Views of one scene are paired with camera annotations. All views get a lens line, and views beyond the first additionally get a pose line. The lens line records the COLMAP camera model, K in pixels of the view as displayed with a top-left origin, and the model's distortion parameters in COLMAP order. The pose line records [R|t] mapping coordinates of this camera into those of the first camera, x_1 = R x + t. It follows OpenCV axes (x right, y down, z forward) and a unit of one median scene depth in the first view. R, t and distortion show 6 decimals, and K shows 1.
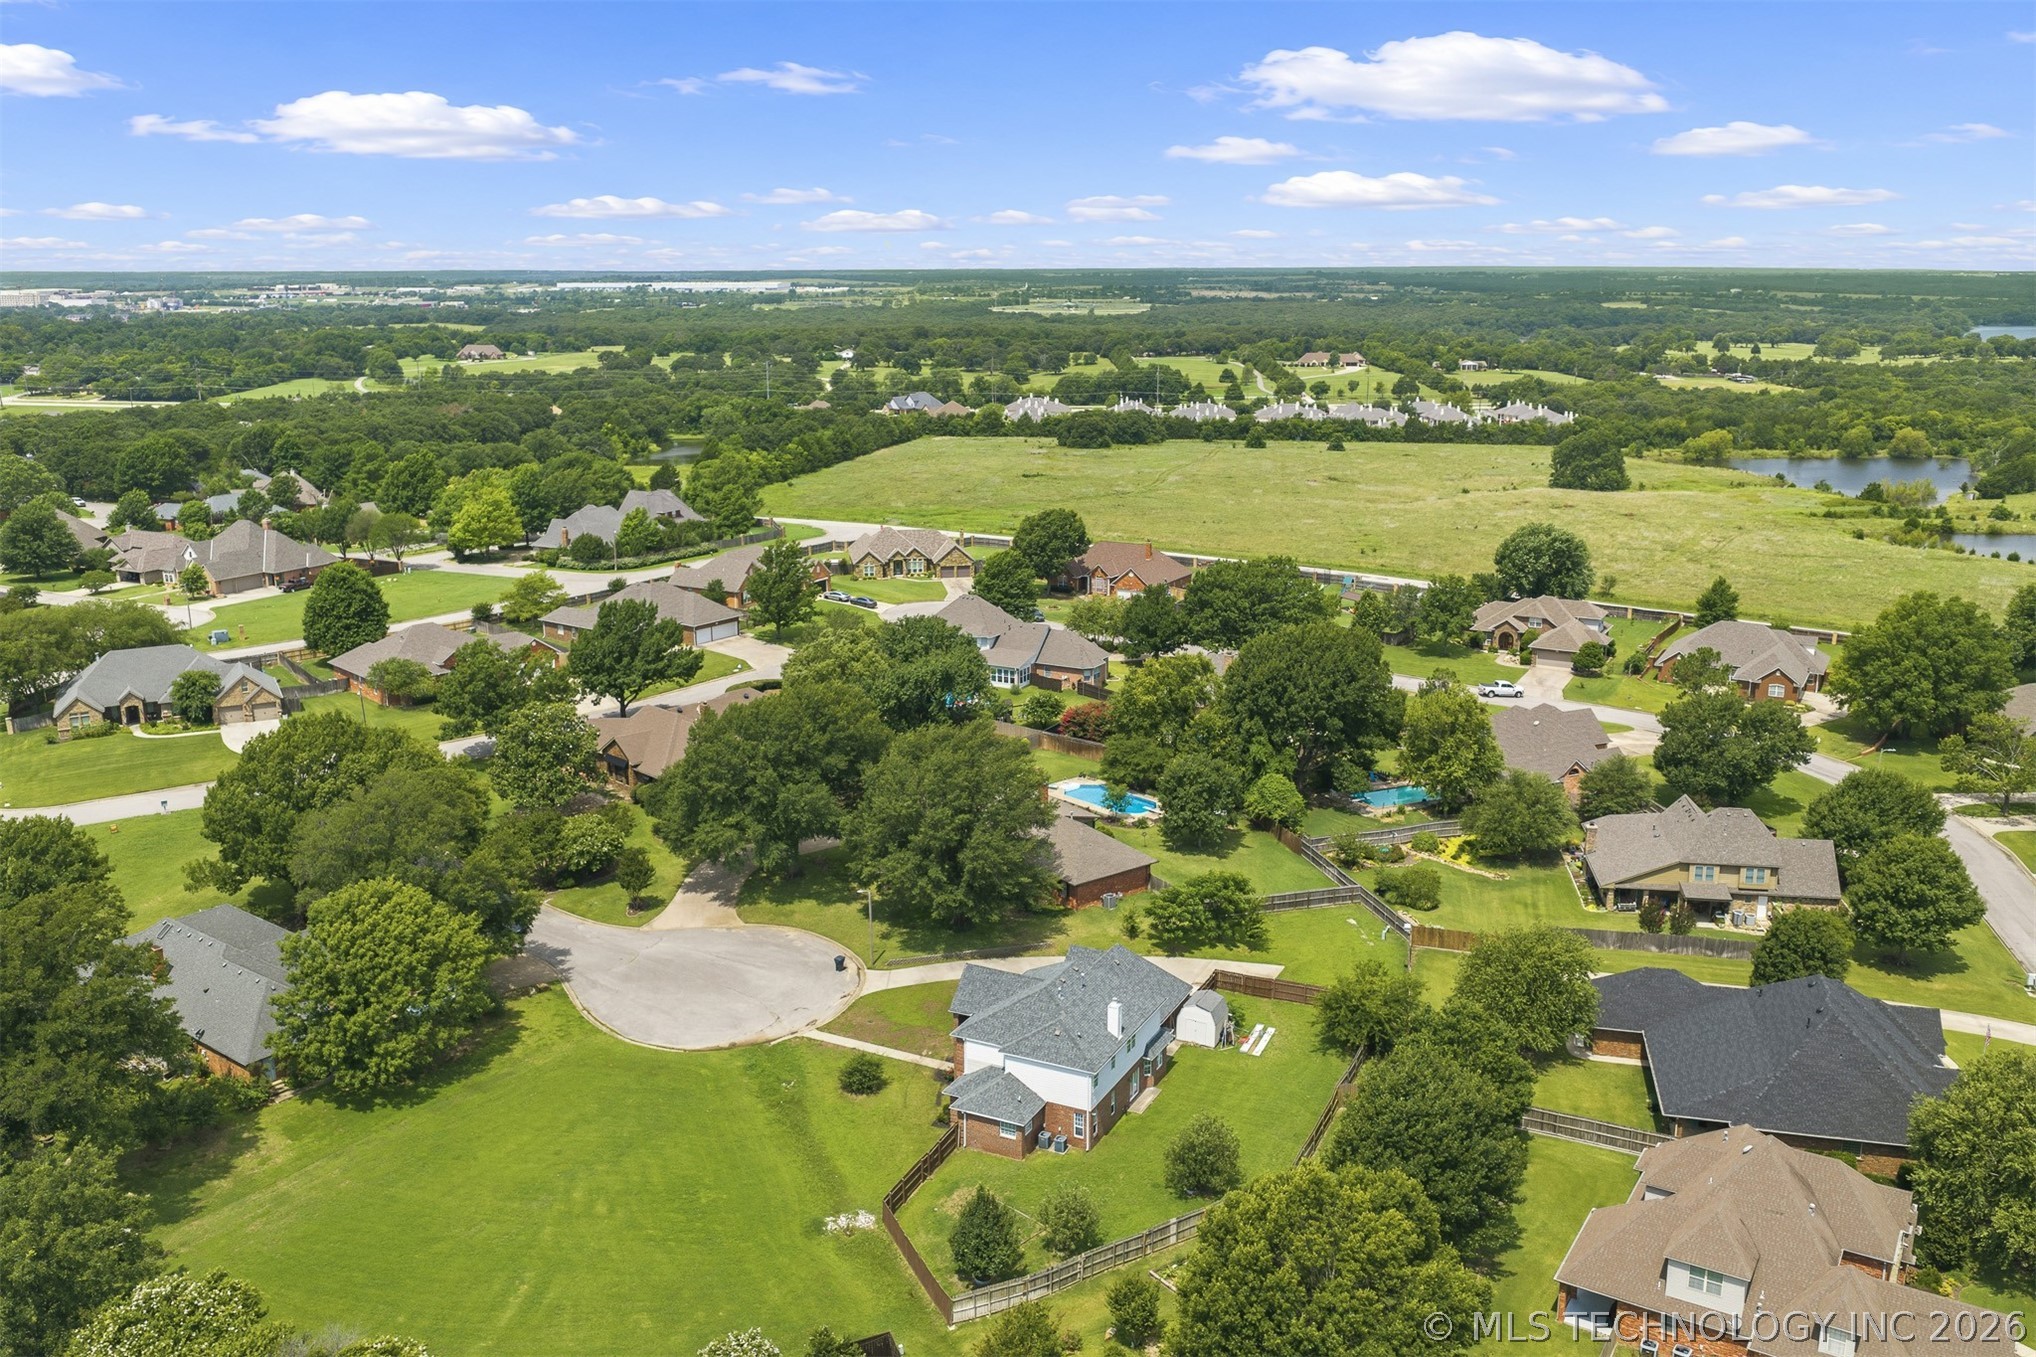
lens RADIAL K [[1707.6, 0, 1017.6], [0, 1707.6, 622.0], [0, 0, 1]] dist [0.005249, -0.002397]
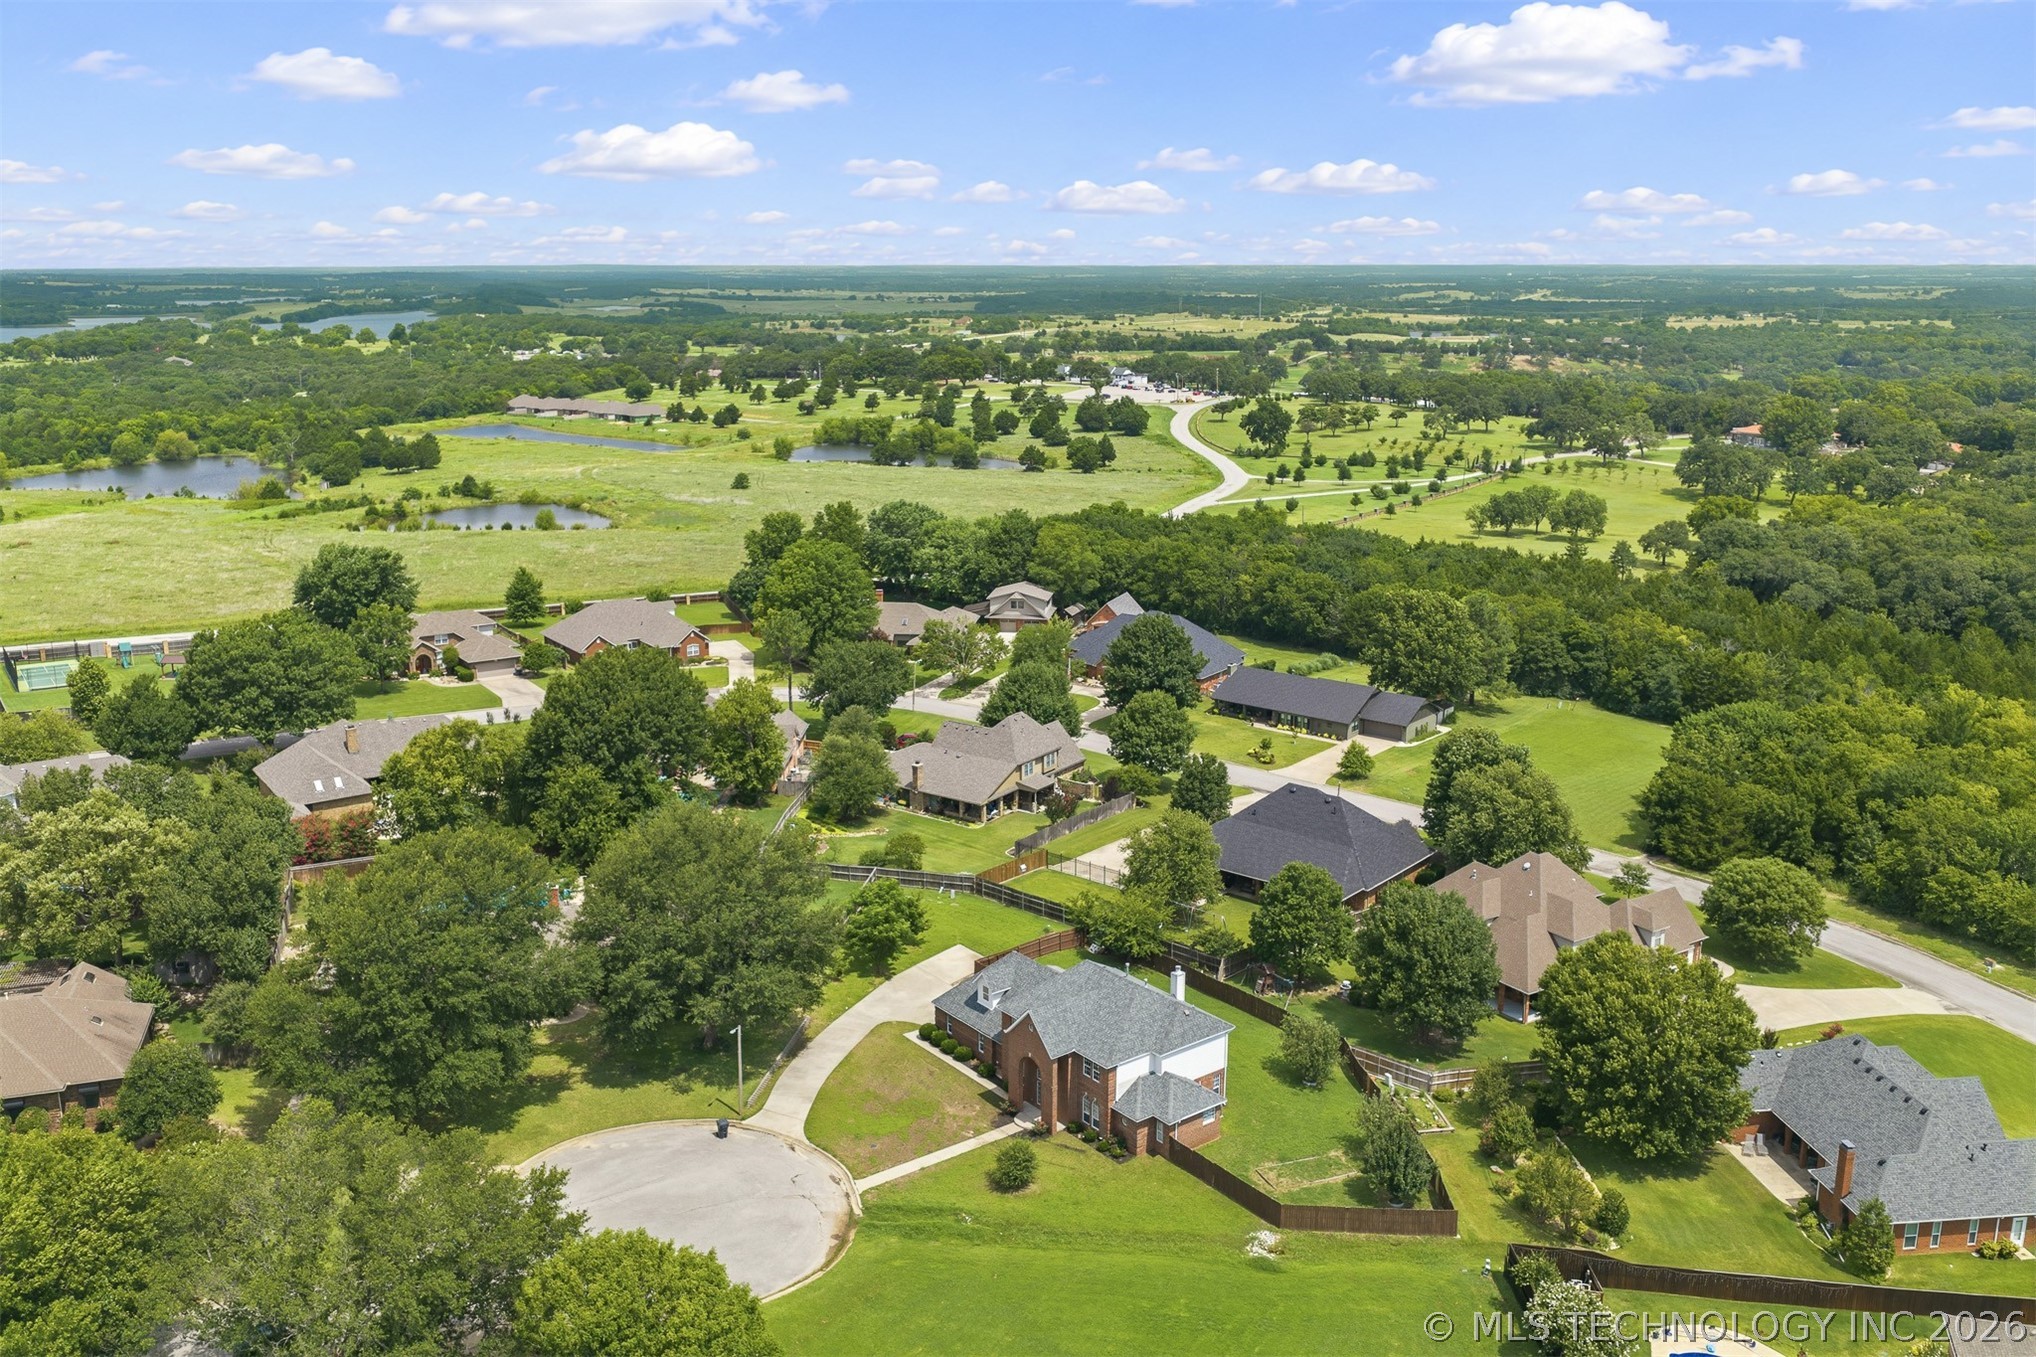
lens RADIAL K [[1711.6, 0, 1018.0], [0, 1711.6, 678.5], [0, 0, 1]] dist [0.002268, -0.010454]
pose [[0.411518, -0.208250, 0.887291, -0.306064], [0.181024, 0.972825, 0.144368, -0.042336], [-0.893243, 0.101210, 0.438033, 0.211407]]
